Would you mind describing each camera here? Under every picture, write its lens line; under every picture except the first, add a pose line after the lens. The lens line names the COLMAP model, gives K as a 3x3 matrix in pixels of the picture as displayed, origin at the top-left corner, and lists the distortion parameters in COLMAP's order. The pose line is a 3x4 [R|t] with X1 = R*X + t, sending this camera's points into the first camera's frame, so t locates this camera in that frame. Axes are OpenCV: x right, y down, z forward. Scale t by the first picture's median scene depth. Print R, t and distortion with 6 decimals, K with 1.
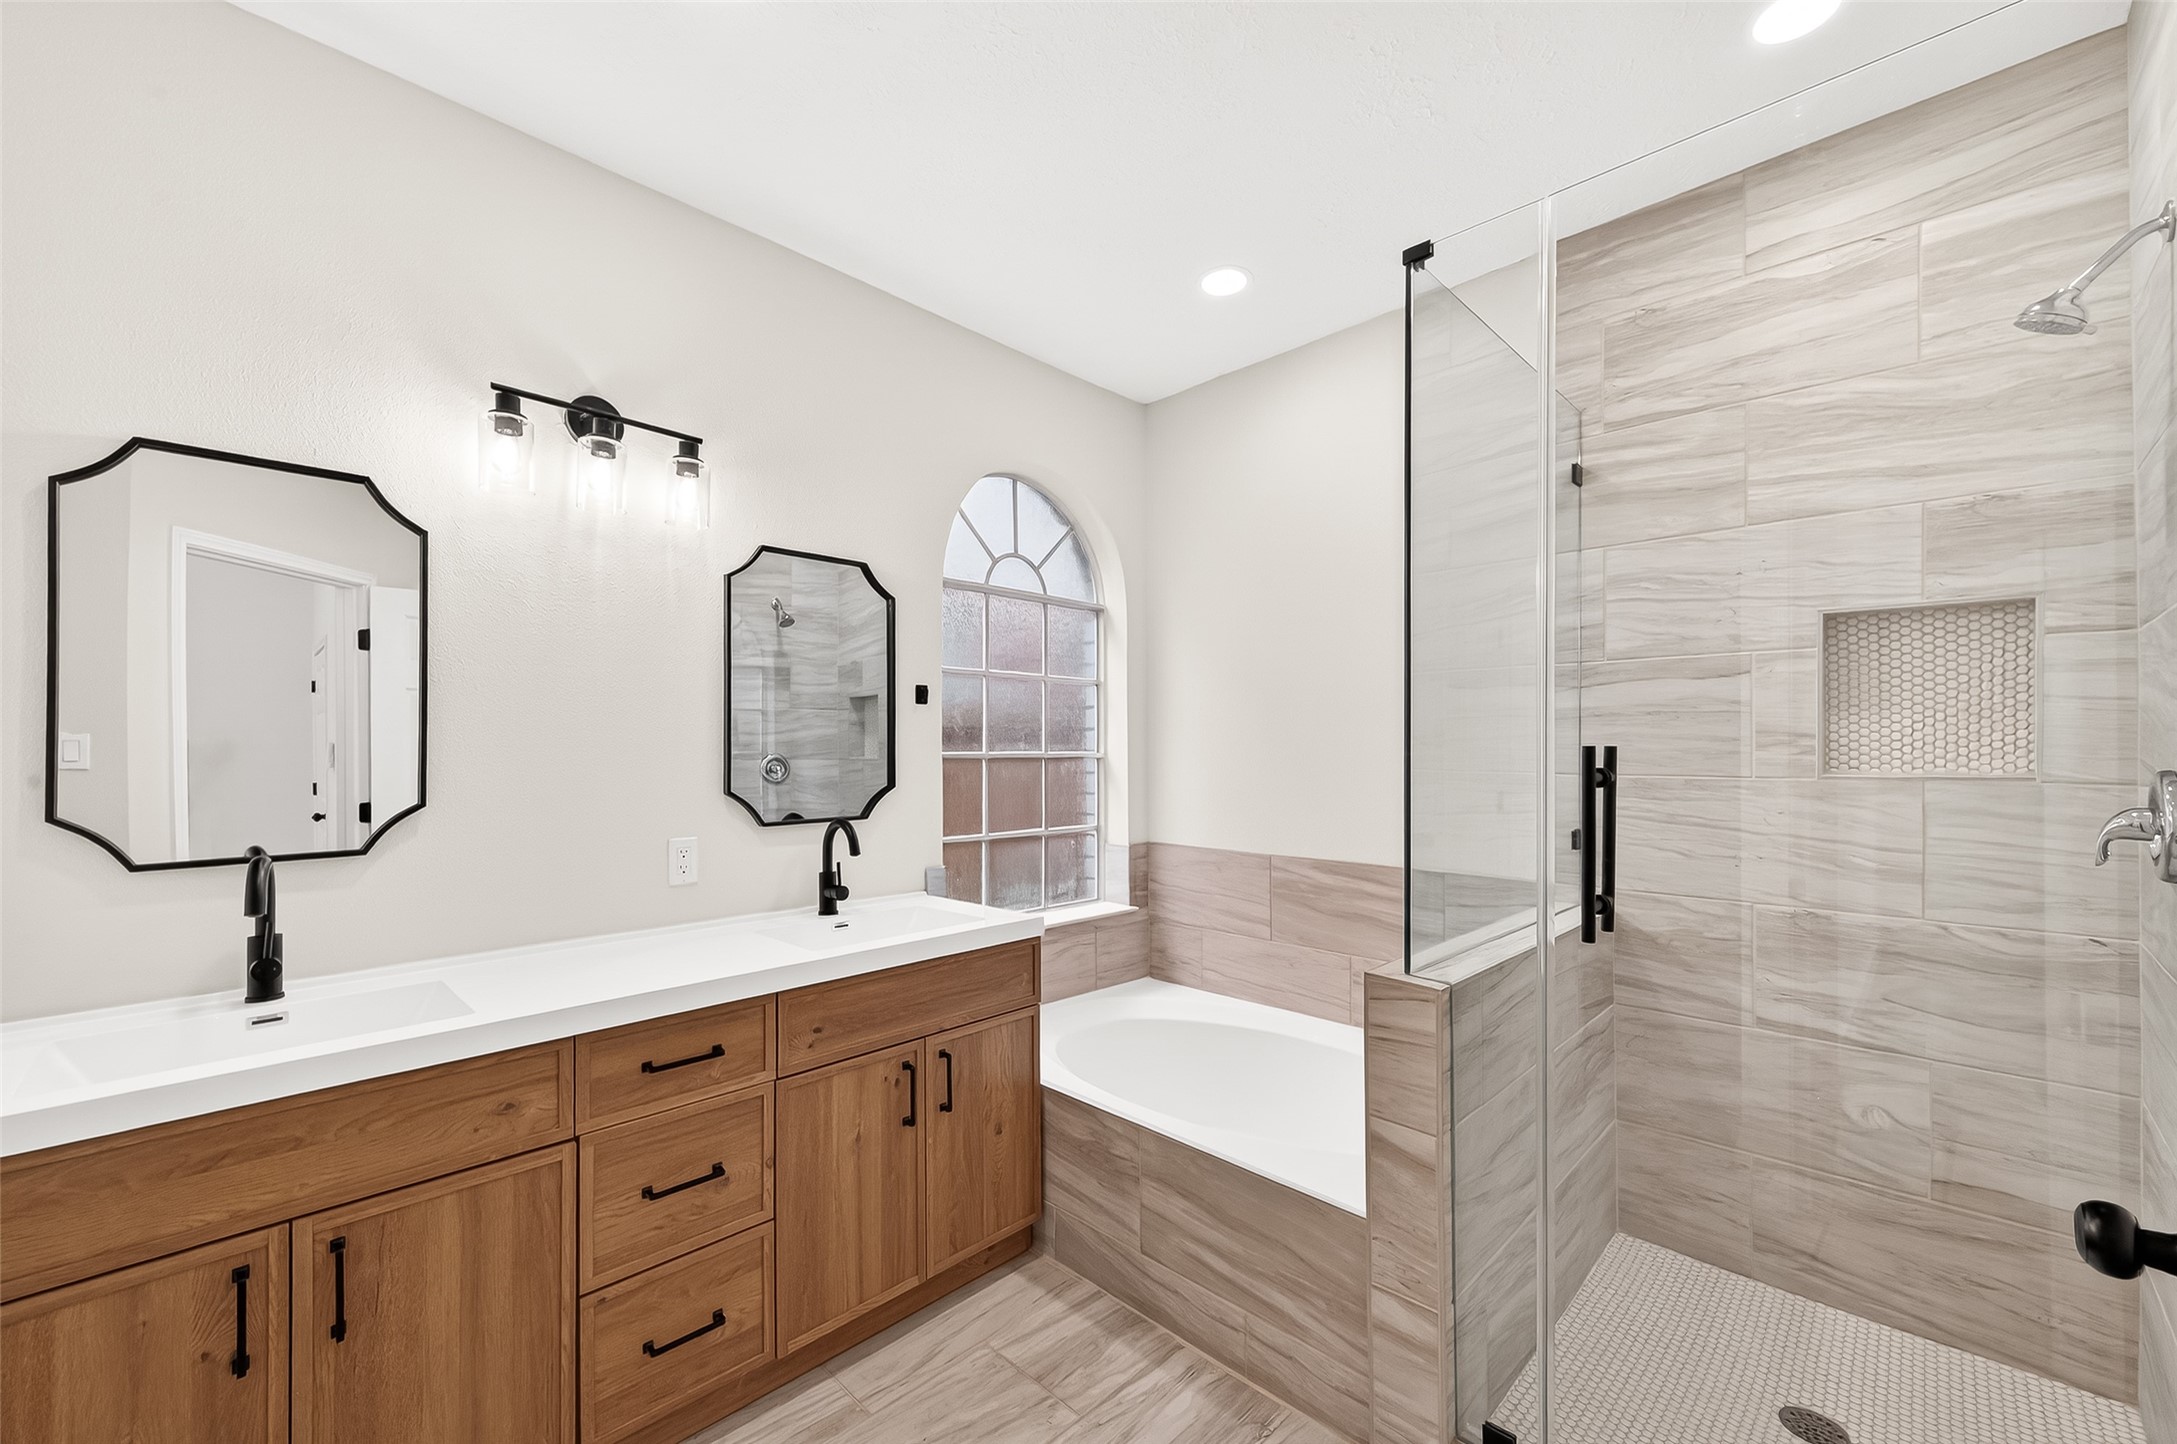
lens RADIAL K [[854.8, 0, 1081.7], [0, 854.8, 741.5], [0, 0, 1]] dist [0.002847, 0.000197]
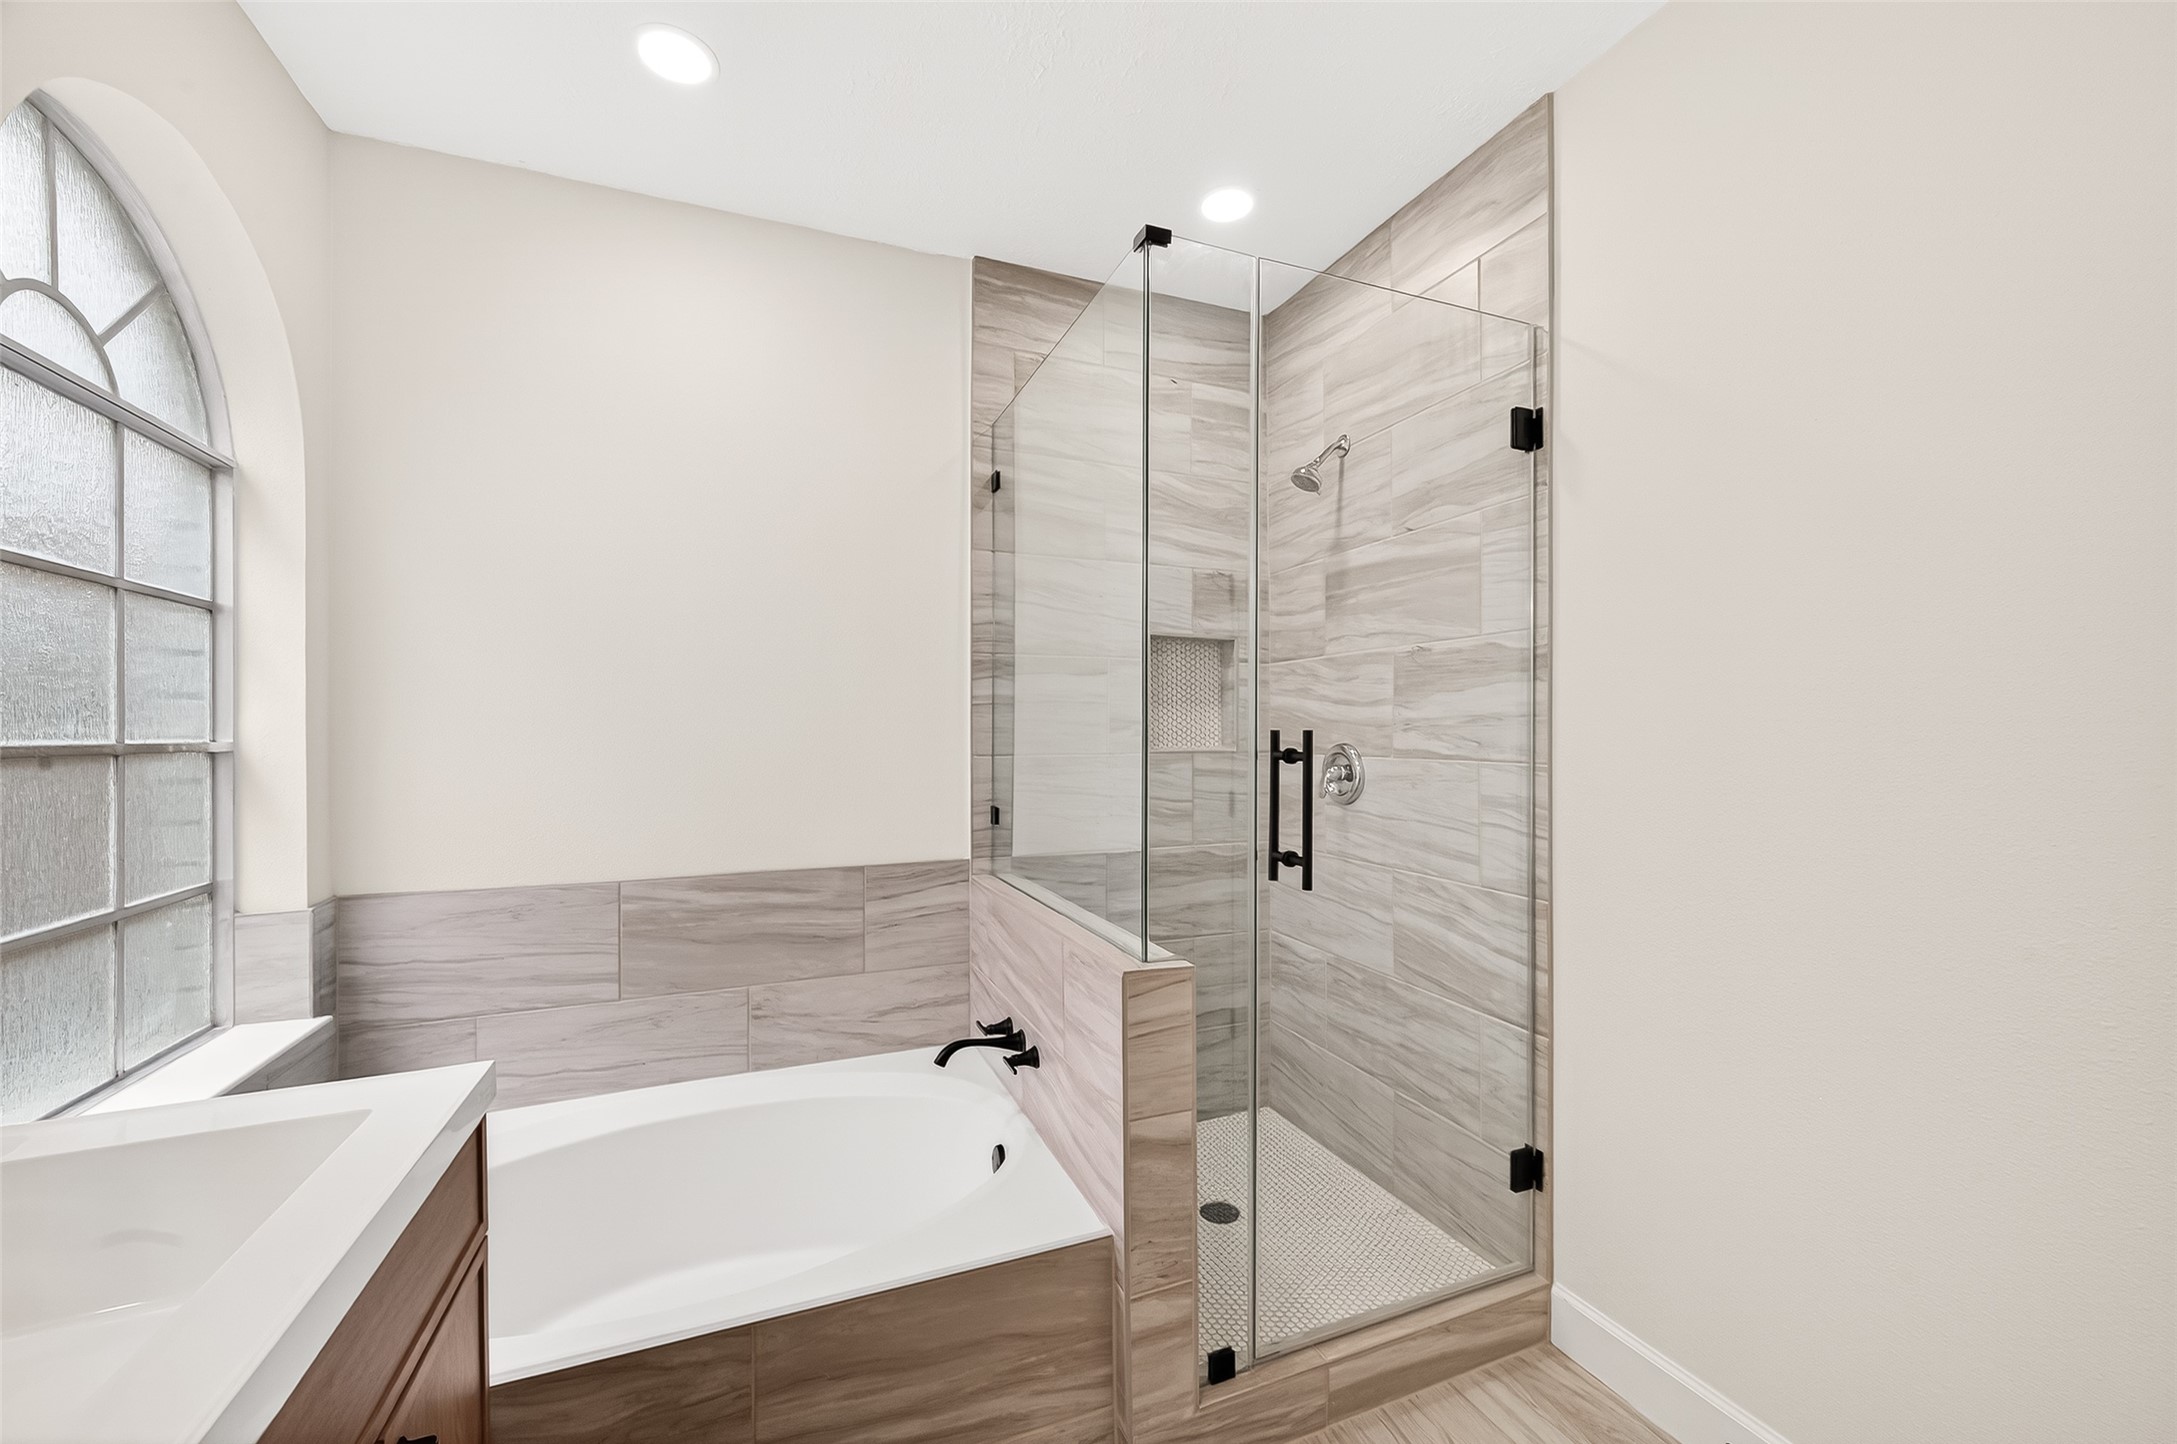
lens RADIAL K [[854.8, 0, 1086.3], [0, 854.8, 731.0], [0, 0, 1]] dist [0.002847, 0.000197]
pose [[0.390003, 0.001526, 0.920812, -0.379059], [-0.005371, 0.999985, 0.000618, 0.004736], [-0.920798, -0.005186, 0.390005, 0.469333]]
